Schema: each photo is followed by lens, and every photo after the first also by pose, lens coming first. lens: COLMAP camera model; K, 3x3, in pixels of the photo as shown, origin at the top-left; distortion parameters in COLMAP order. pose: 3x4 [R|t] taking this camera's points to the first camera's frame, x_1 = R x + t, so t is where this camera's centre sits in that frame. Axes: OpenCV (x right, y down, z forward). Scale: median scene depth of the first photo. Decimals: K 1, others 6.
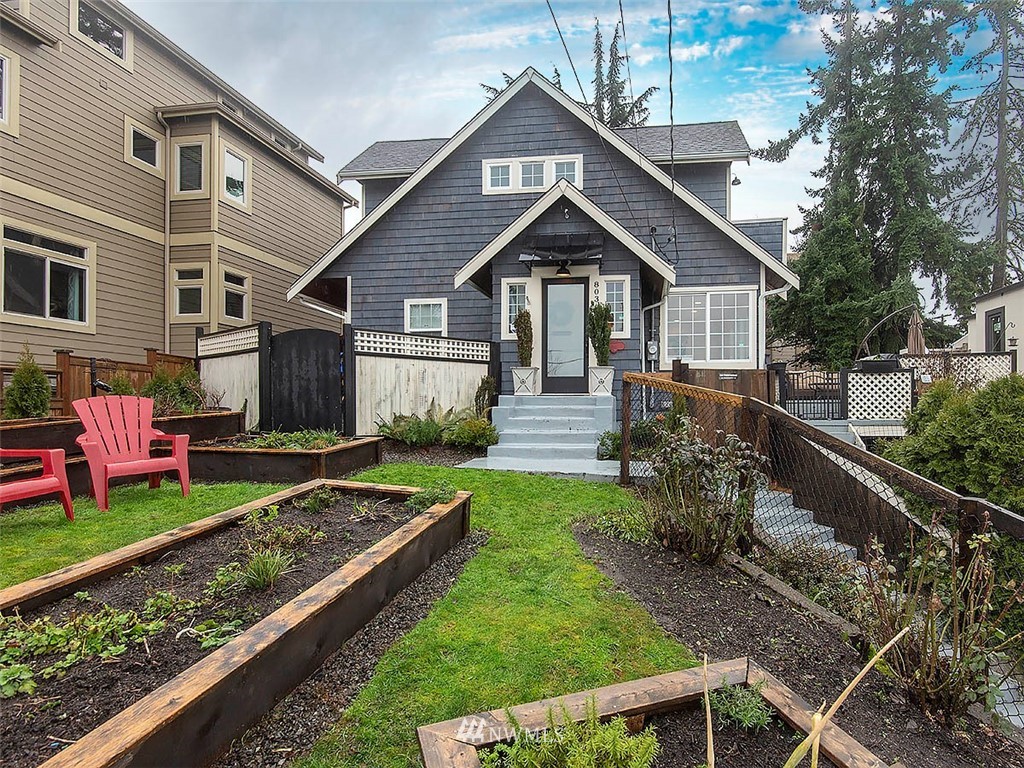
lens RADIAL K [[553.4, 0, 590.7], [0, 553.4, 407.1], [0, 0, 1]] dist [-0.000109, -0.001313]
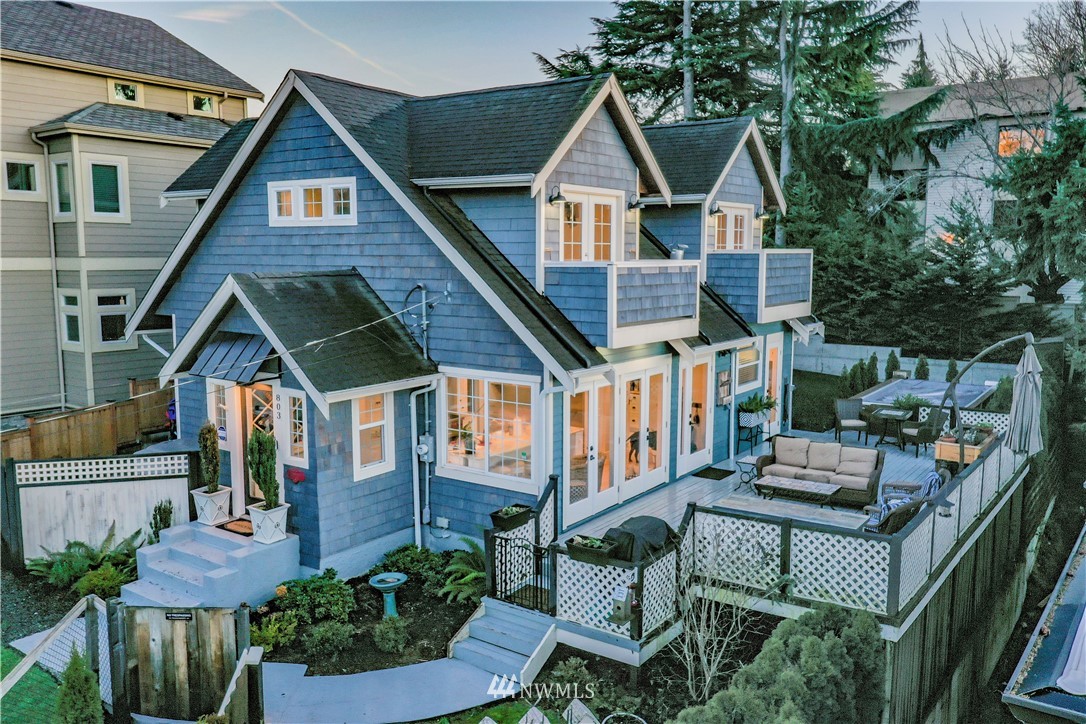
lens RADIAL K [[882.7, 0, 543.0], [0, 882.7, 362.0], [0, 0, 1]] dist [0.003043, 0.007515]
pose [[0.872886, 0.070197, -0.482848, 0.797042], [-0.004969, 0.990824, 0.135066, -0.369717], [0.487899, -0.115498, 0.865225, 0.060557]]
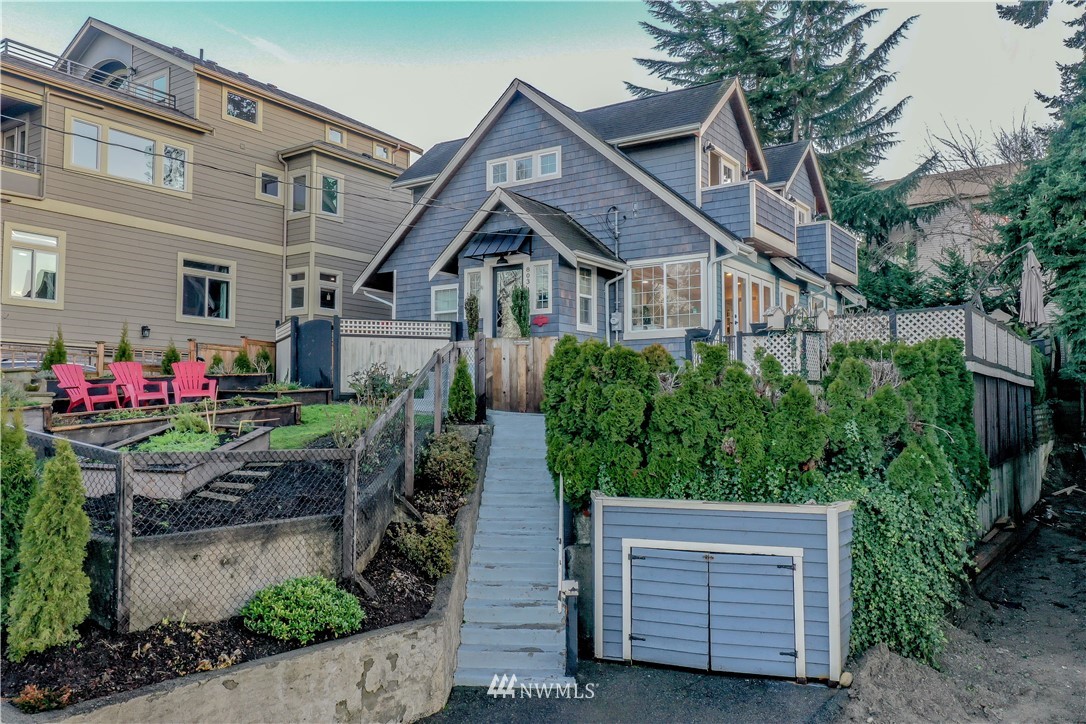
lens RADIAL K [[857.5, 0, 543.0], [0, 857.5, 362.0], [0, 0, 1]] dist [0.010269, 0.004722]
pose [[0.884088, -0.021788, -0.466813, 0.733333], [-0.003390, 0.998587, -0.053029, 0.061152], [0.467309, 0.048465, 0.882765, -0.494388]]
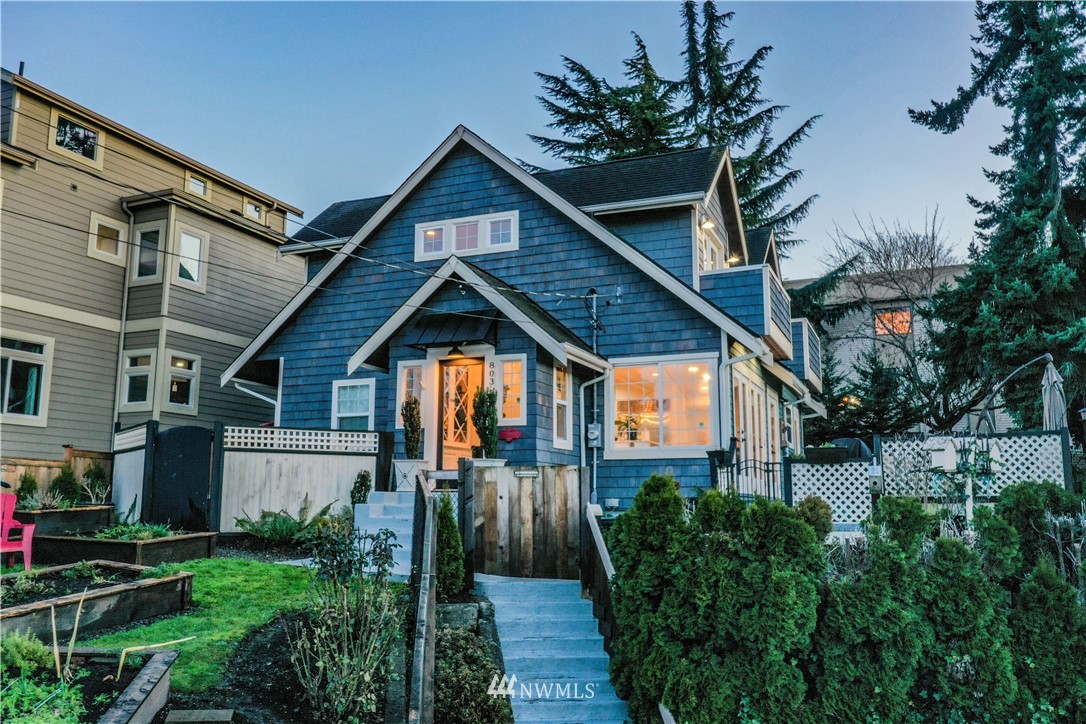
lens RADIAL K [[882.7, 0, 543.0], [0, 882.7, 362.0], [0, 0, 1]] dist [0.003043, 0.007515]
pose [[0.958911, -0.038152, -0.281129, 0.401317], [-0.006864, 0.987507, -0.157426, -0.002721], [0.283623, 0.152887, 0.946670, -0.266309]]
